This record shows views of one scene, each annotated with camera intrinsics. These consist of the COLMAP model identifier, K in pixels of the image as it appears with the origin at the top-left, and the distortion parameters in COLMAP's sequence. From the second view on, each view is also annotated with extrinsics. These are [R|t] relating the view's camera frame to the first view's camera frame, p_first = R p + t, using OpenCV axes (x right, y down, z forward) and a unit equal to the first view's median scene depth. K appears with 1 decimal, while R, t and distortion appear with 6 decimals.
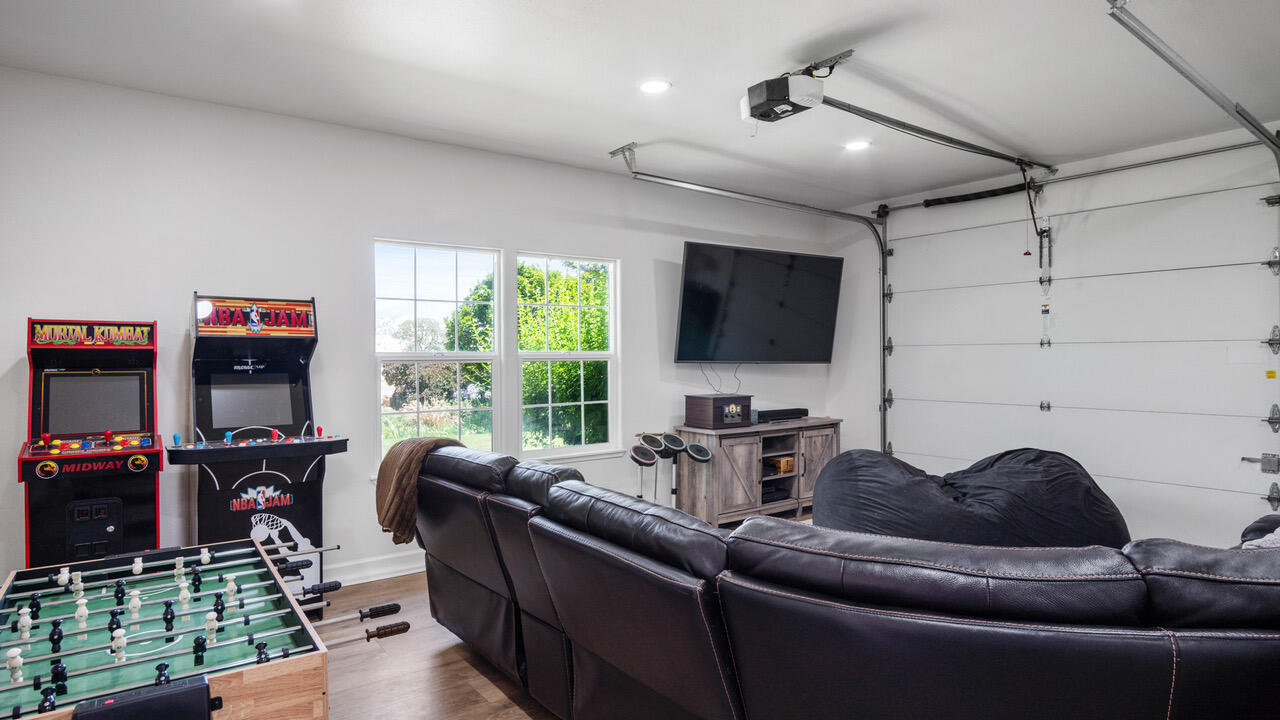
lens RADIAL K [[702.1, 0, 640.0], [0, 702.1, 361.9], [0, 0, 1]] dist [-0.018985, 0.005288]
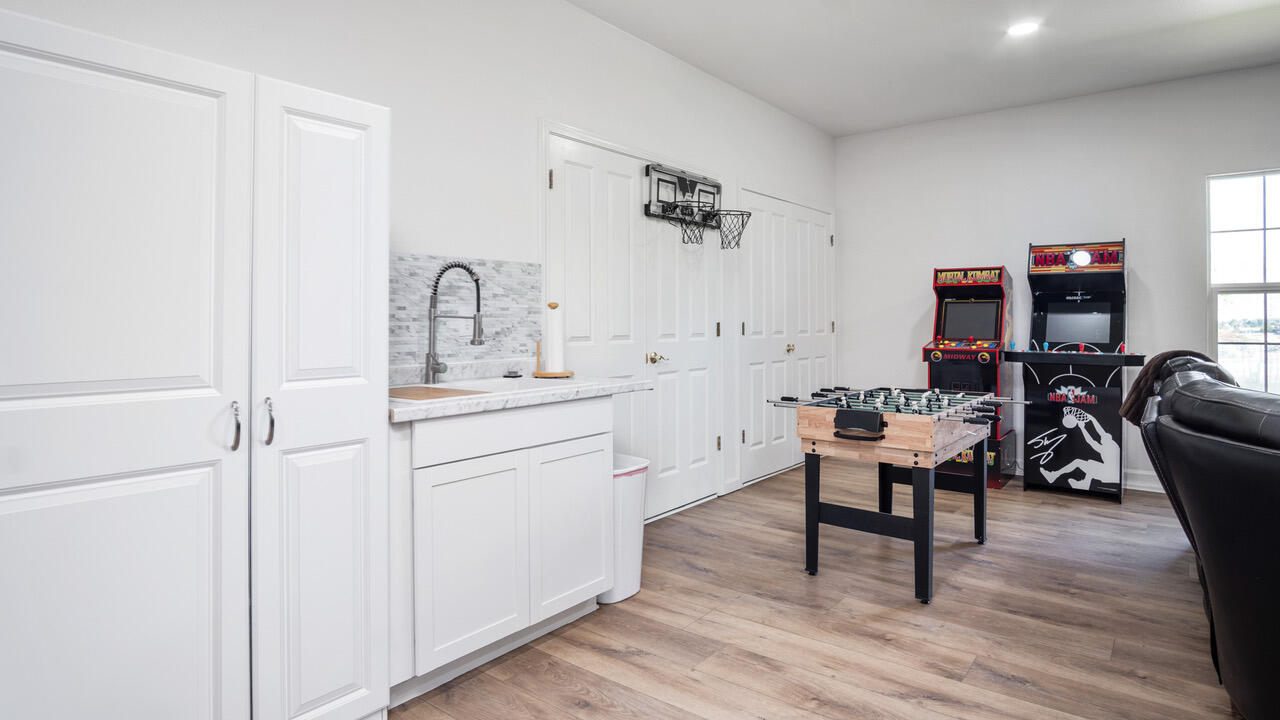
lens RADIAL K [[702.1, 0, 637.1], [0, 702.1, 360.9], [0, 0, 1]] dist [-0.018985, 0.005288]
pose [[0.268209, 0.060361, -0.961468, 0.526989], [-0.003930, 0.998095, 0.061564, 0.053962], [0.963353, -0.012734, 0.267935, -0.156612]]
